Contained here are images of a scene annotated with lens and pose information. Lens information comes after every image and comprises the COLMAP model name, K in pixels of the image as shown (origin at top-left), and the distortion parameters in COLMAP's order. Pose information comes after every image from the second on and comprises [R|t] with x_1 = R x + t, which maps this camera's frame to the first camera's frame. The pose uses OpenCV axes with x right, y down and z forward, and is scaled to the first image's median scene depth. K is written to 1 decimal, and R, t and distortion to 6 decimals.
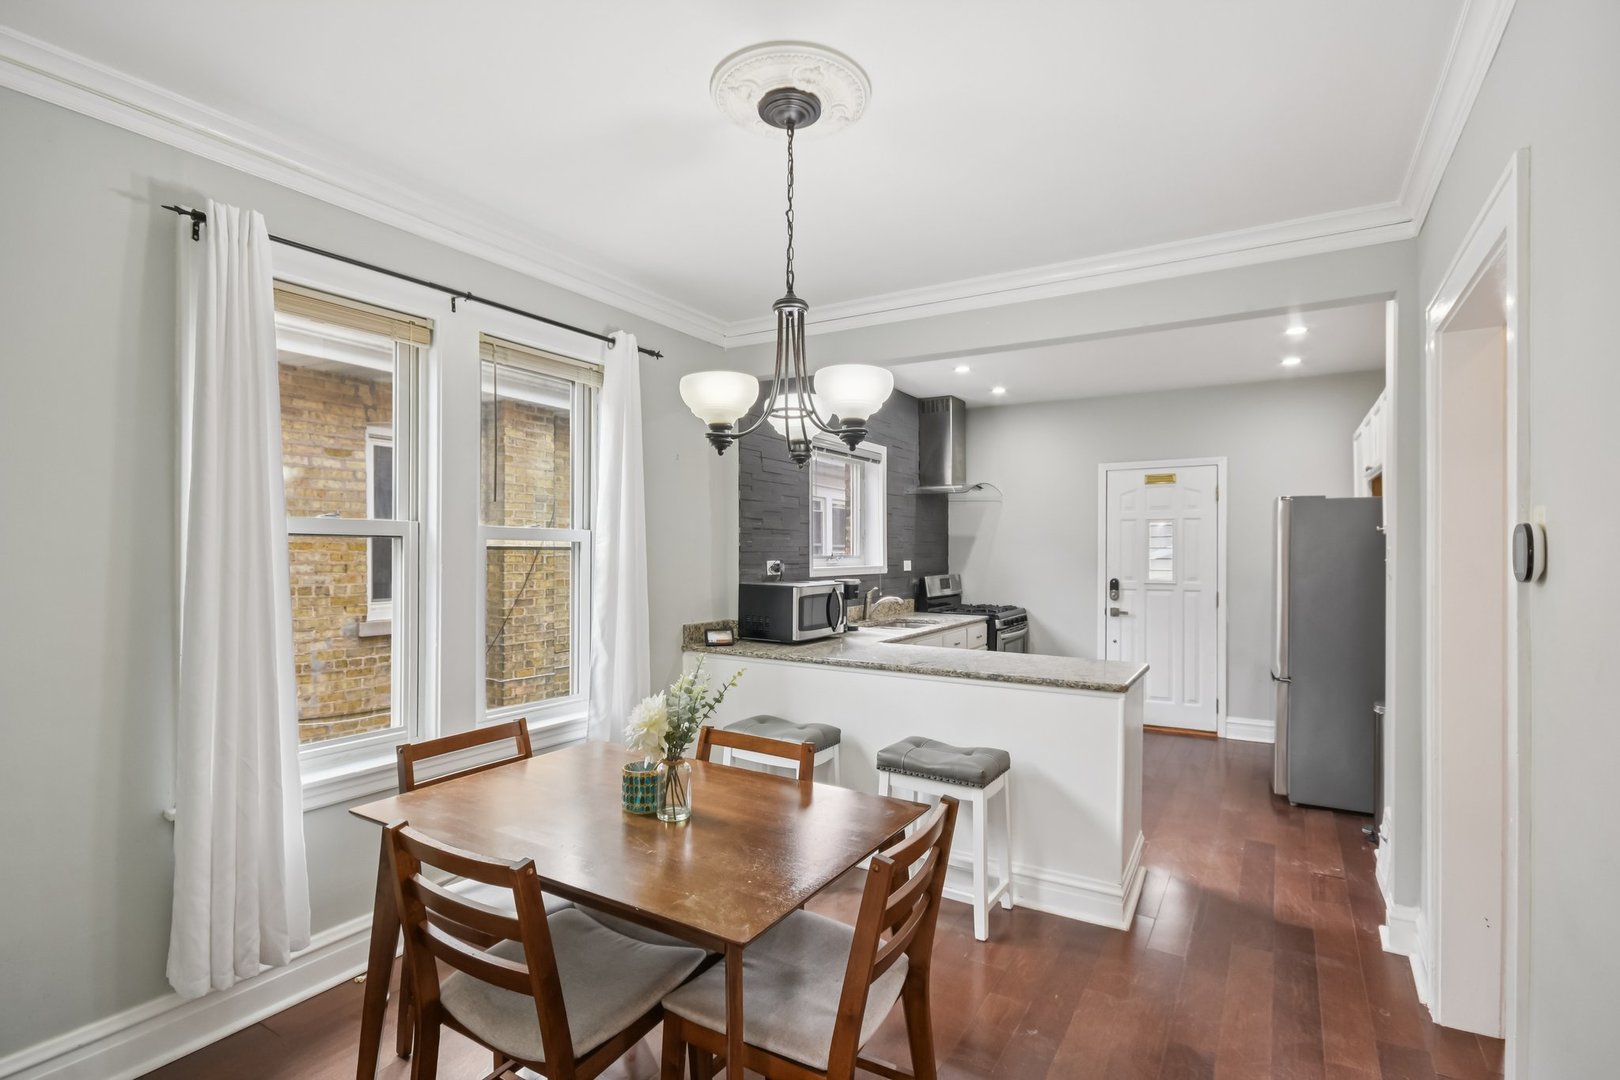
lens RADIAL K [[777.9, 0, 806.9], [0, 777.9, 543.8], [0, 0, 1]] dist [-0.001727, -0.000068]
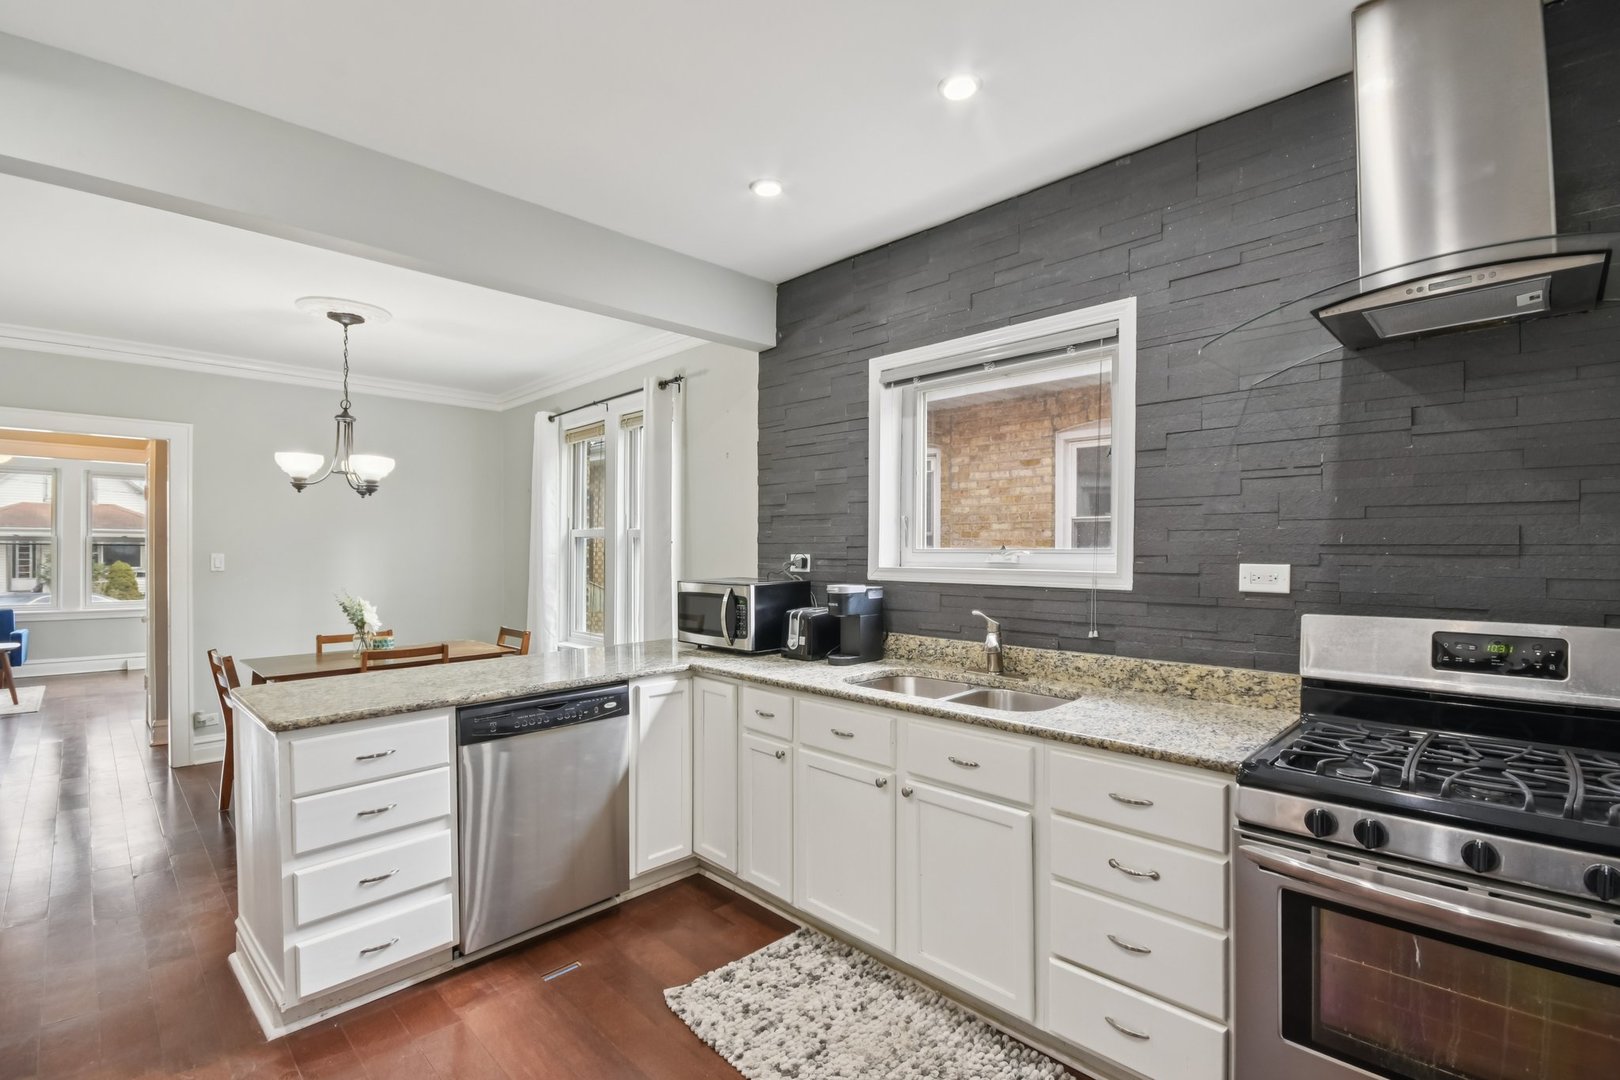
lens RADIAL K [[720.4, 0, 805.7], [0, 720.4, 549.1], [0, 0, 1]] dist [0.003633, 0.000140]
pose [[-0.239642, -0.001713, -0.970860, 0.548027], [0.004282, 0.999987, -0.002822, 0.015122], [0.970852, -0.004833, -0.239631, 0.956065]]
